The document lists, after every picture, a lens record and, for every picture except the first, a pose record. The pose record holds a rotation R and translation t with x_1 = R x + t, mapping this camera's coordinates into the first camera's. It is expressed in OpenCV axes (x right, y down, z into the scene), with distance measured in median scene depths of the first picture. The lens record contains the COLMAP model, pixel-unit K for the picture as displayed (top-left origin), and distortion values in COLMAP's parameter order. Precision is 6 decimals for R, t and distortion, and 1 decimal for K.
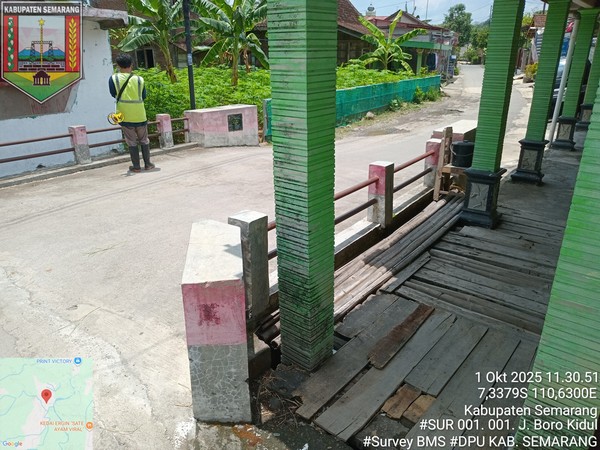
lens RADIAL K [[445.5, 0, 297.8], [0, 445.5, 223.8], [0, 0, 1]] dist [0.040085, -0.065871]
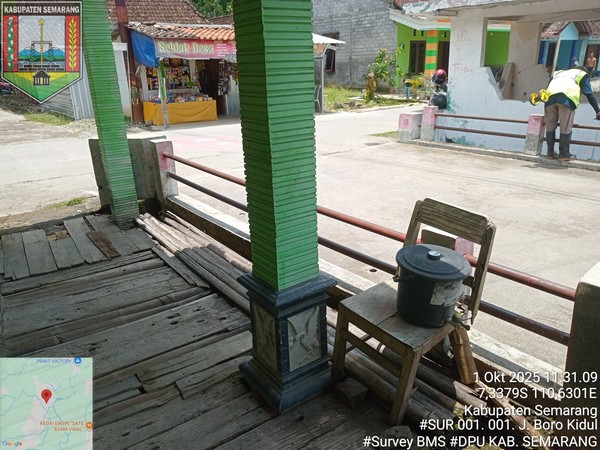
lens RADIAL K [[445.5, 0, 298.5], [0, 445.5, 218.8], [0, 0, 1]] dist [0.040085, -0.065871]
pose [[-0.272050, 0.334185, -0.902391, 1.020096], [-0.307747, 0.858296, 0.410634, -0.461511], [0.911746, 0.389421, -0.130655, 1.325735]]
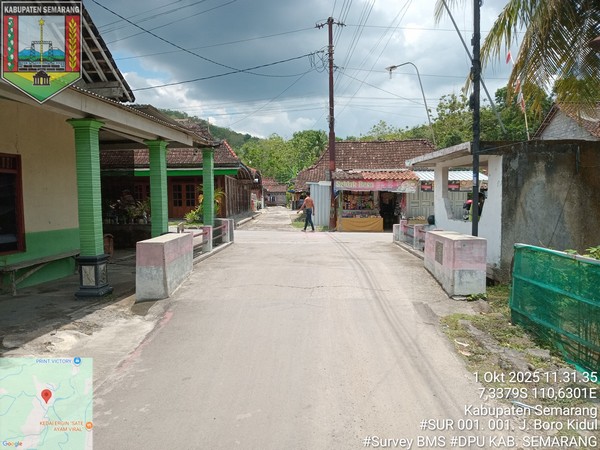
lens RADIAL K [[445.5, 0, 298.5], [0, 445.5, 224.3], [0, 0, 1]] dist [0.040085, -0.065871]
pose [[-0.844708, 0.044625, -0.533364, 1.117848], [-0.174871, 0.918819, 0.353825, -0.885052], [0.505854, 0.392148, -0.768330, 2.525279]]
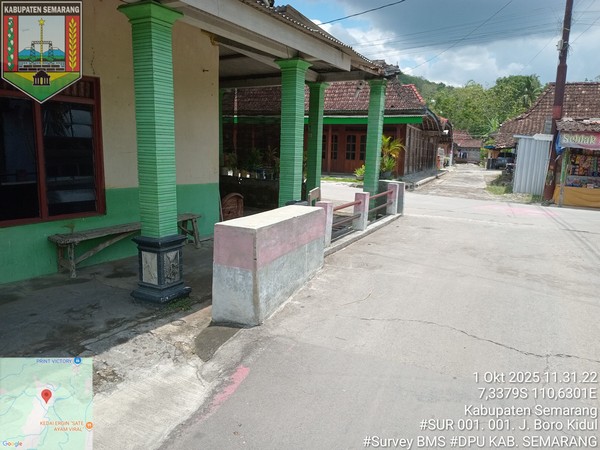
lens RADIAL K [[445.5, 0, 299.7], [0, 445.5, 225.8], [0, 0, 1]] dist [0.040085, -0.065871]
pose [[-0.986668, 0.001032, -0.162742, 0.886053], [-0.081588, 0.862105, 0.500118, -0.729605], [0.140817, 0.506728, -0.850527, 2.109309]]
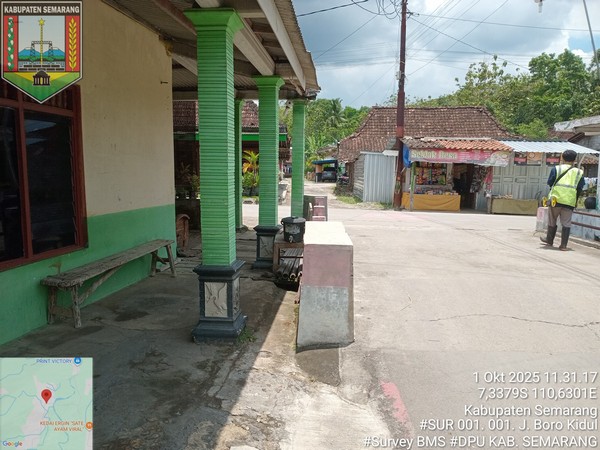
lens RADIAL K [[445.5, 0, 298.1], [0, 445.5, 223.1], [0, 0, 1]] dist [0.040085, -0.065871]
pose [[-0.847965, 0.056773, -0.527003, 1.185272], [-0.194585, 0.891486, 0.409133, -0.685110], [0.493043, 0.449477, -0.744902, 2.005271]]
